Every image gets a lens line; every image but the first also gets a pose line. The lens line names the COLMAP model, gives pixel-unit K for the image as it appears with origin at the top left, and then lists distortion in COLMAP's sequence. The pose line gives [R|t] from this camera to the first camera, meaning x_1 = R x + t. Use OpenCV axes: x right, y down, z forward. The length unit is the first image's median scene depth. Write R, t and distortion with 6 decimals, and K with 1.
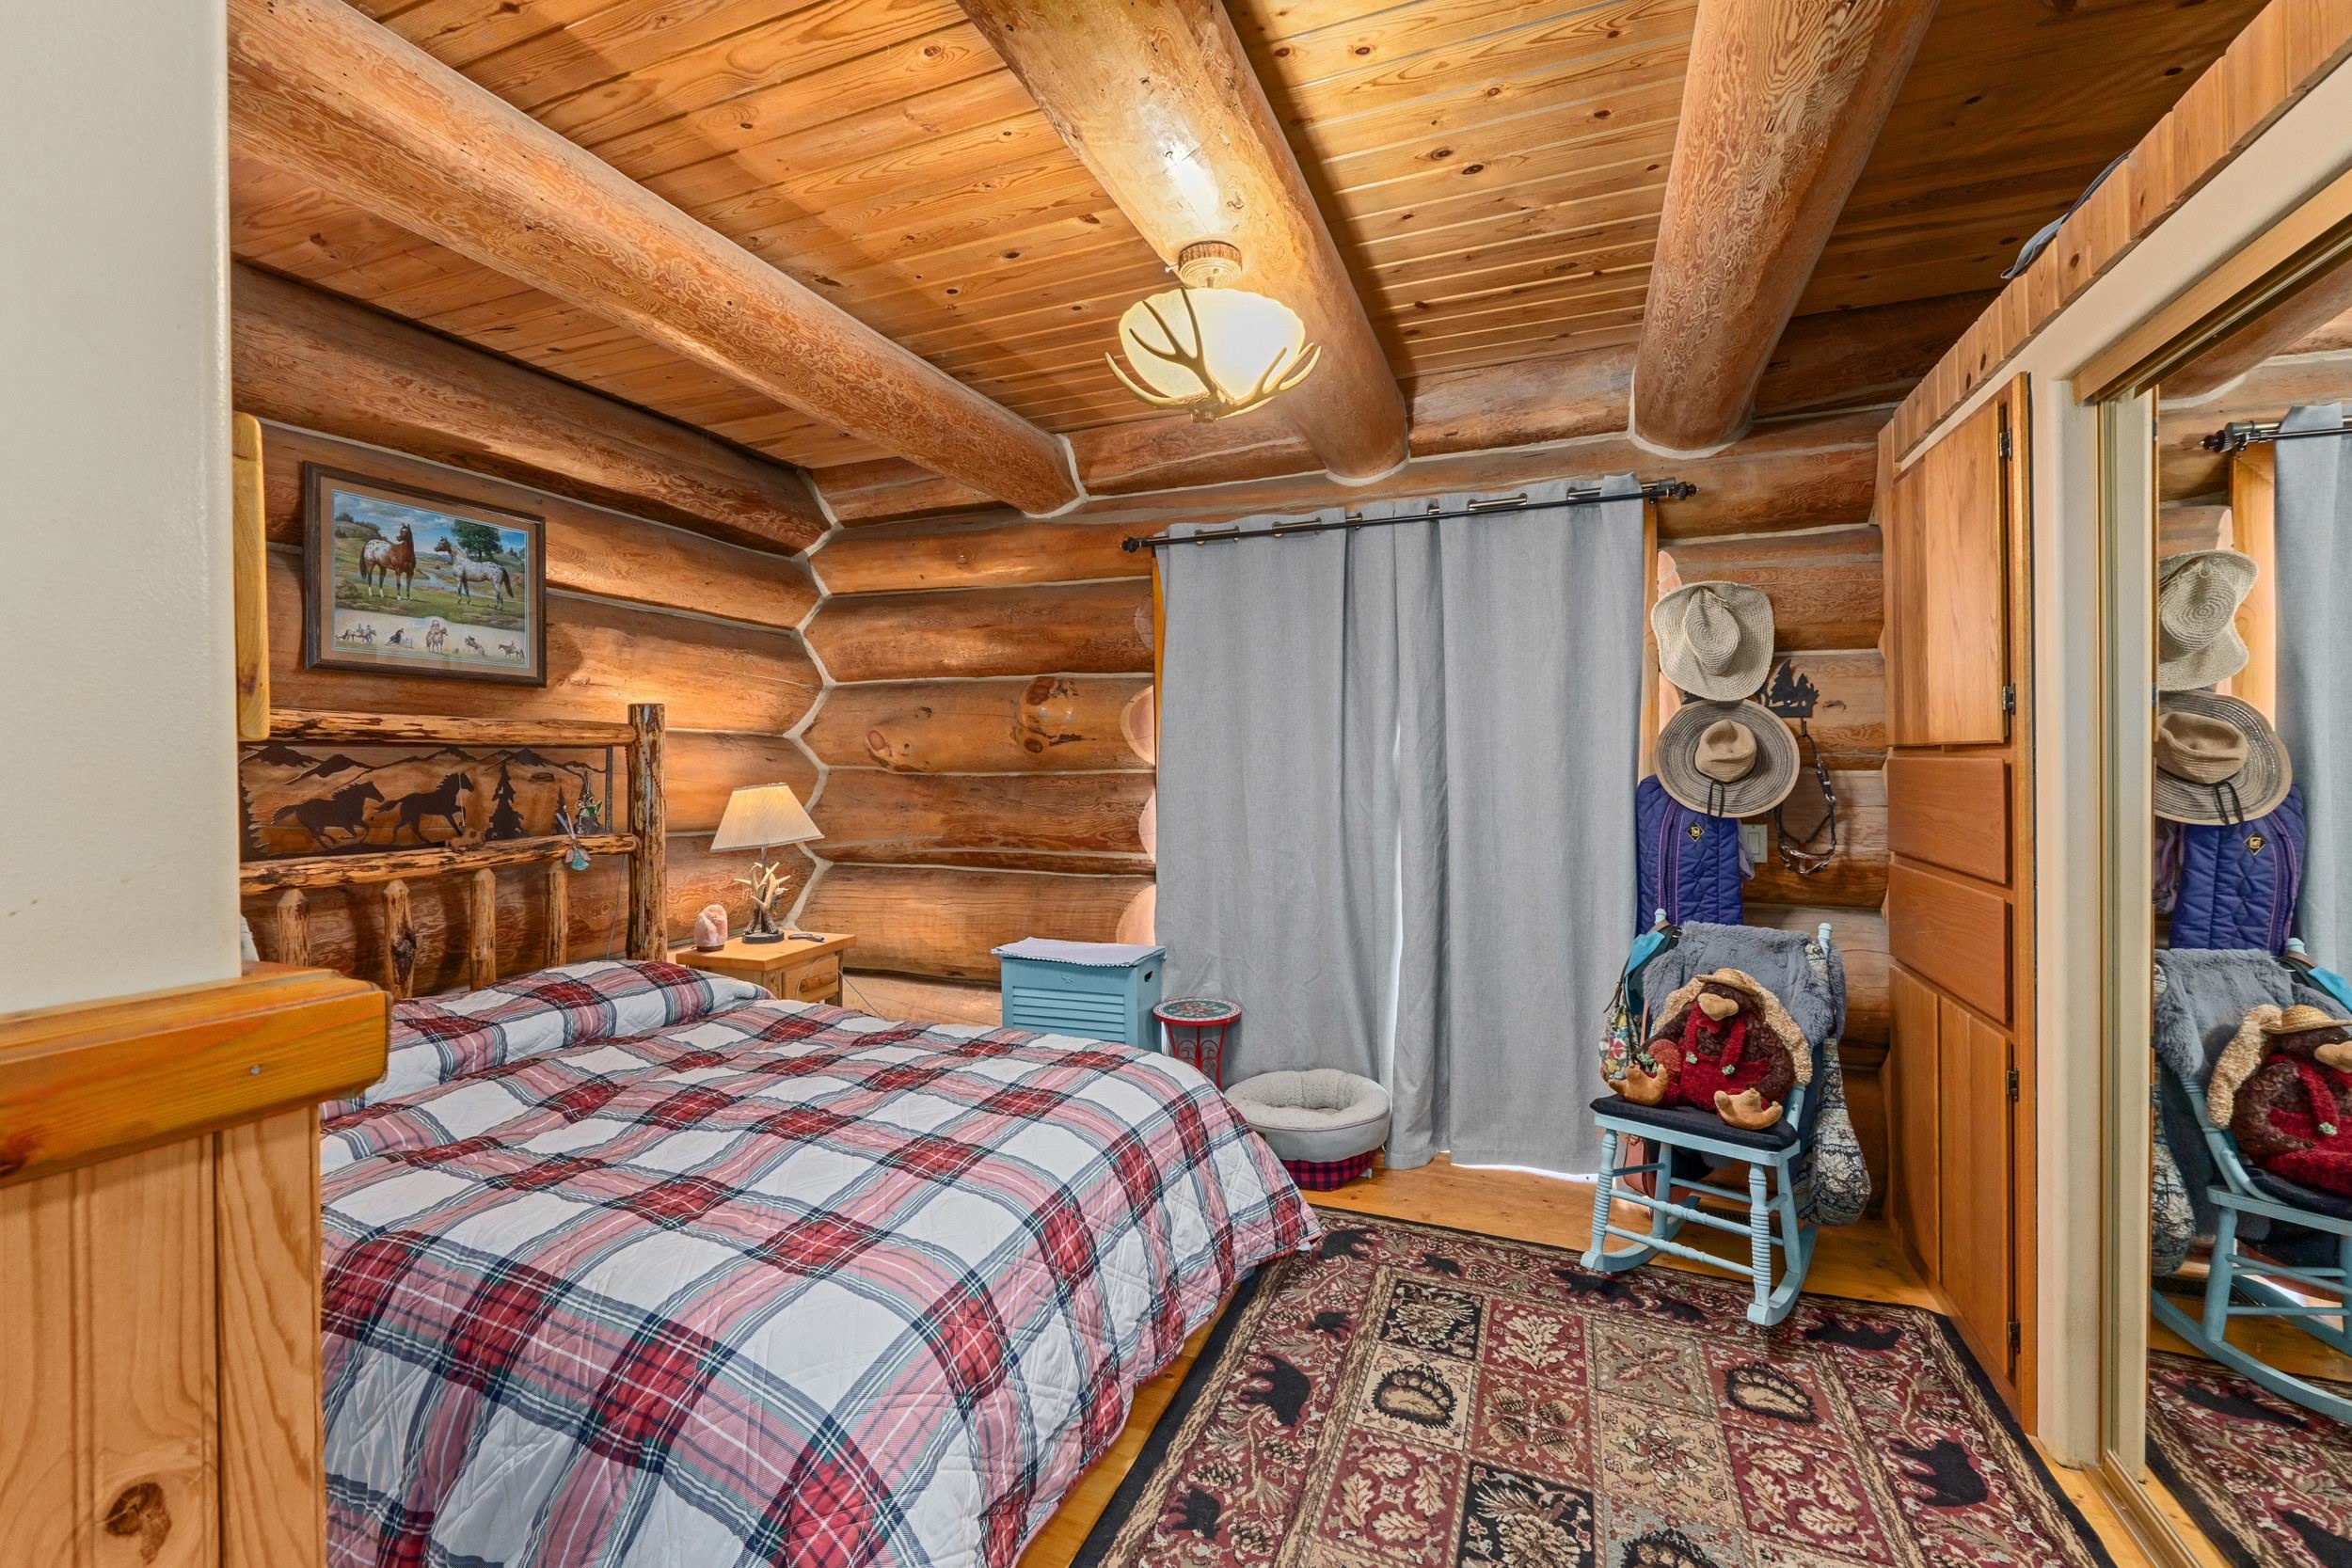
lens RADIAL K [[997.2, 0, 1168.0], [0, 997.2, 765.0], [0, 0, 1]] dist [-0.007727, -0.001398]
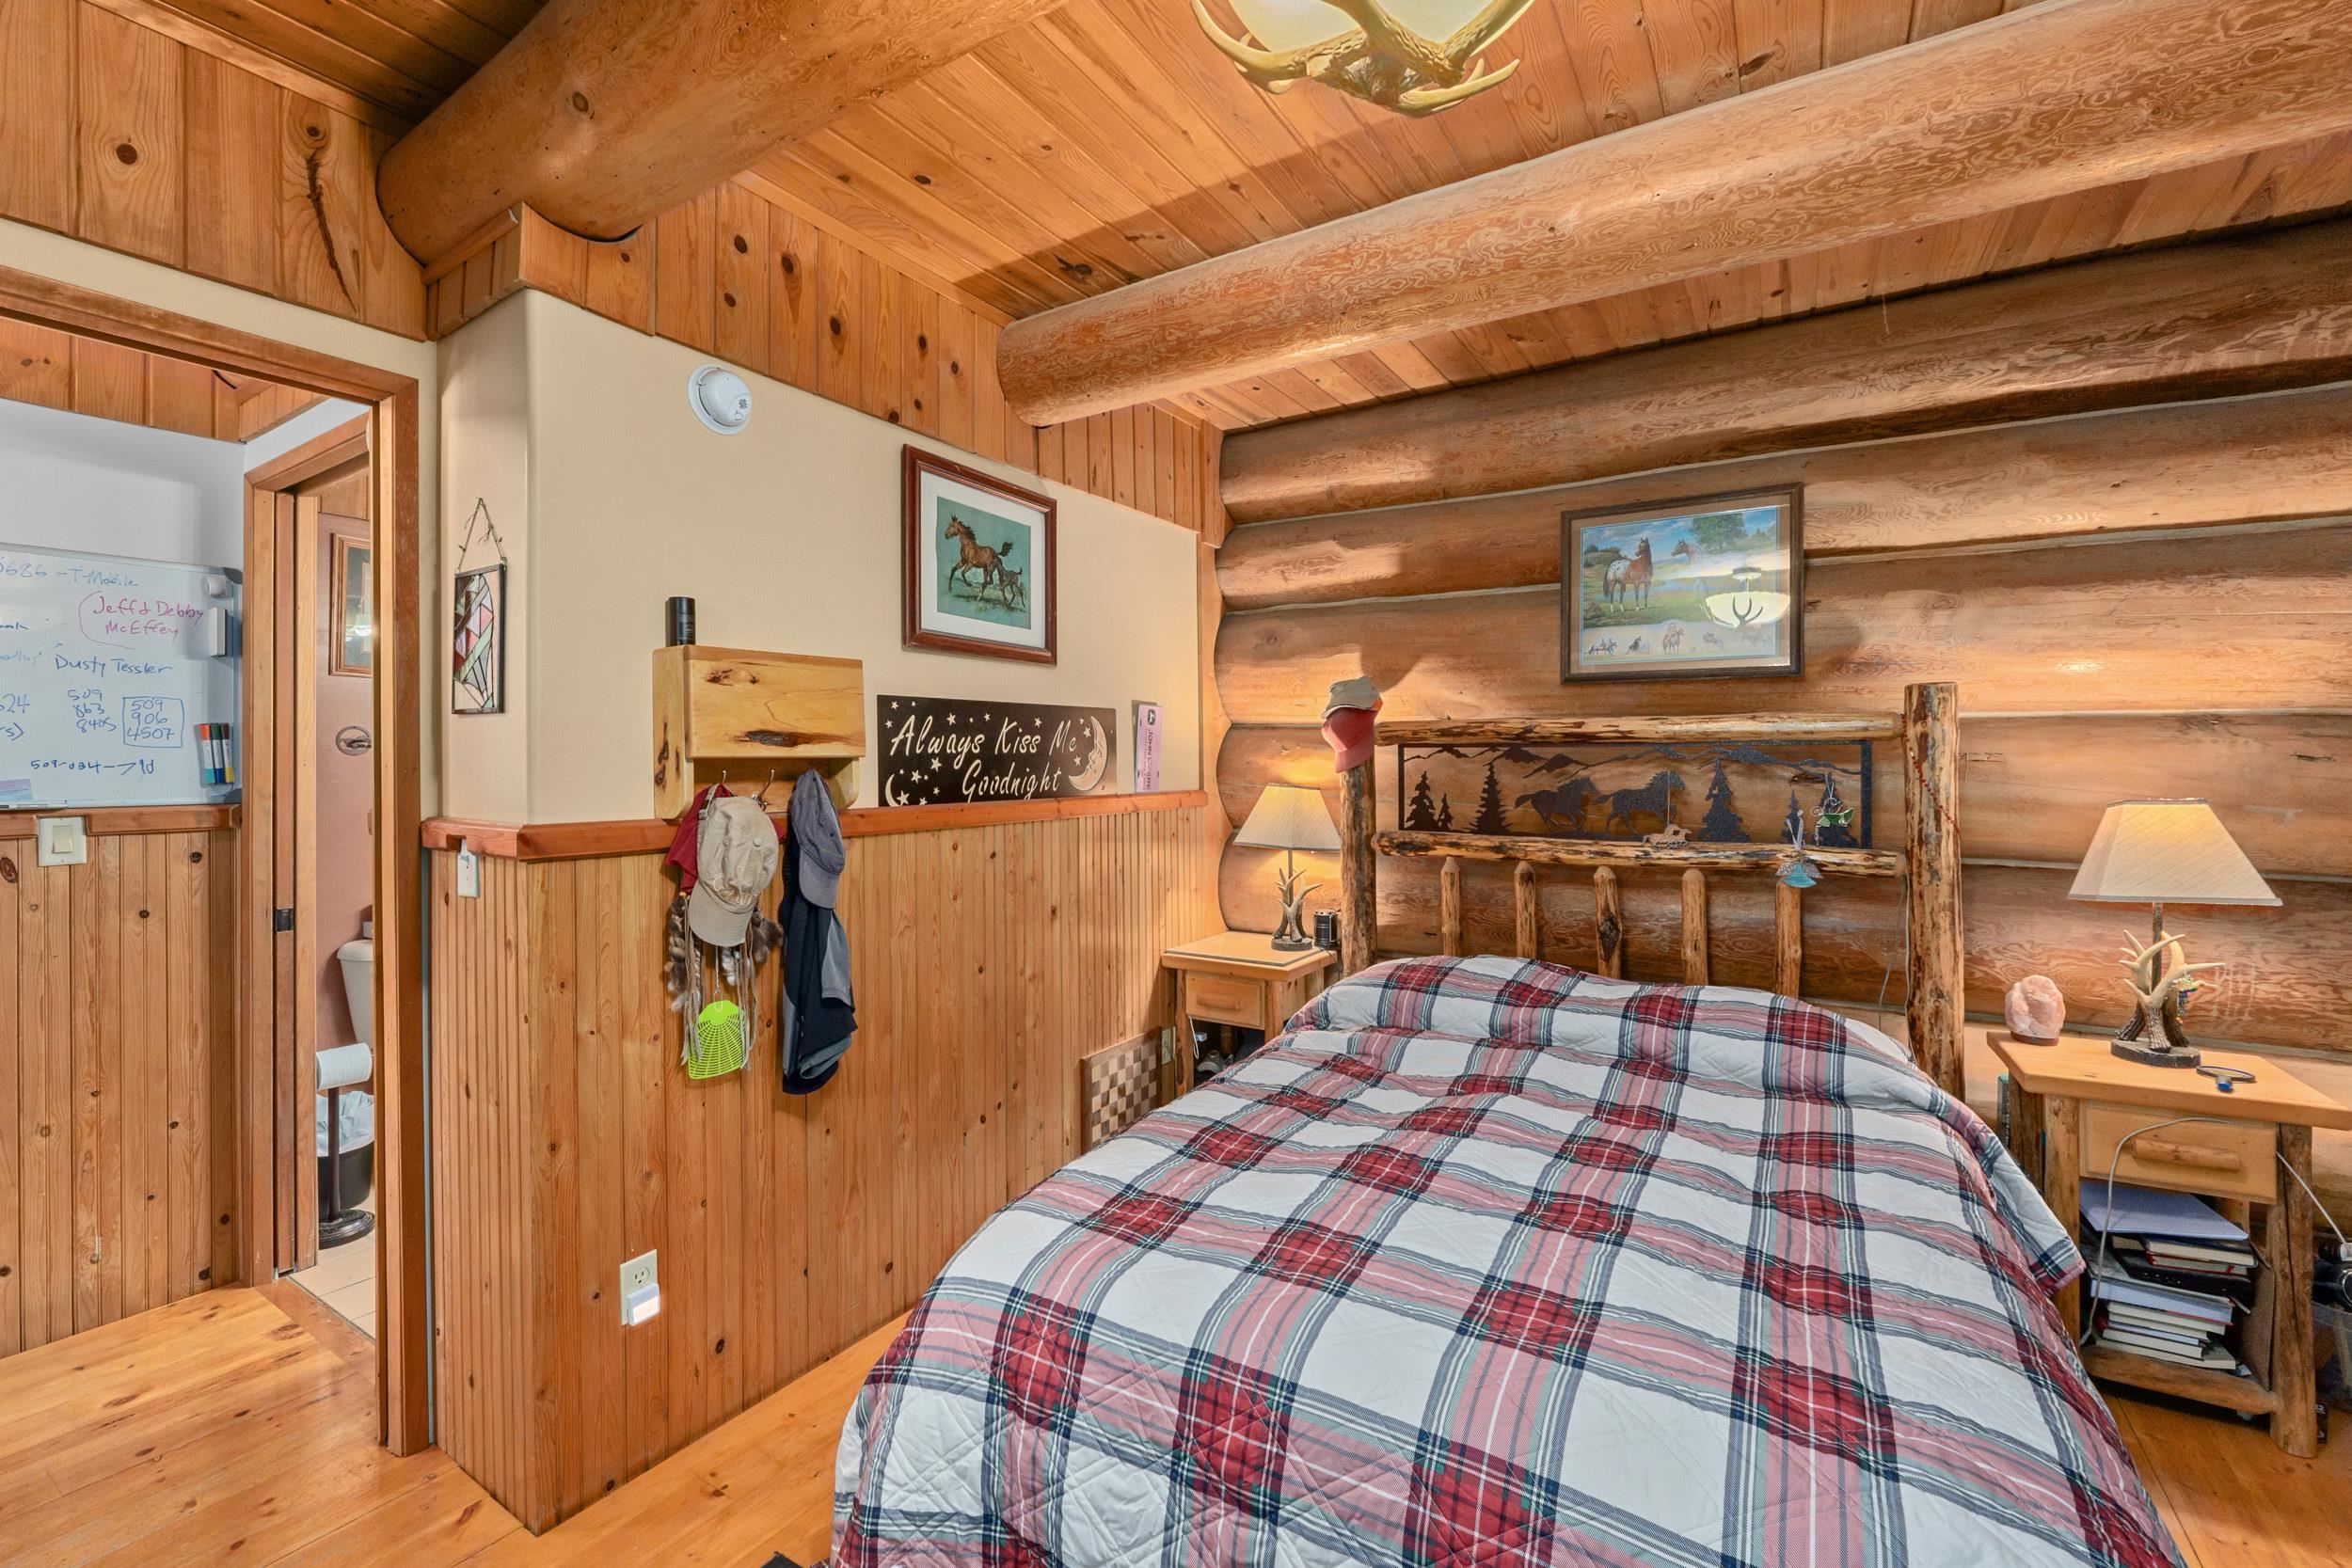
lens RADIAL K [[997.2, 0, 1166.1], [0, 997.2, 768.4], [0, 0, 1]] dist [-0.007727, -0.001398]
pose [[-0.195573, 0.015219, -0.980571, 0.403374], [-0.002555, 0.999868, 0.016028, -0.010284], [0.980686, 0.005640, -0.195509, 0.725291]]
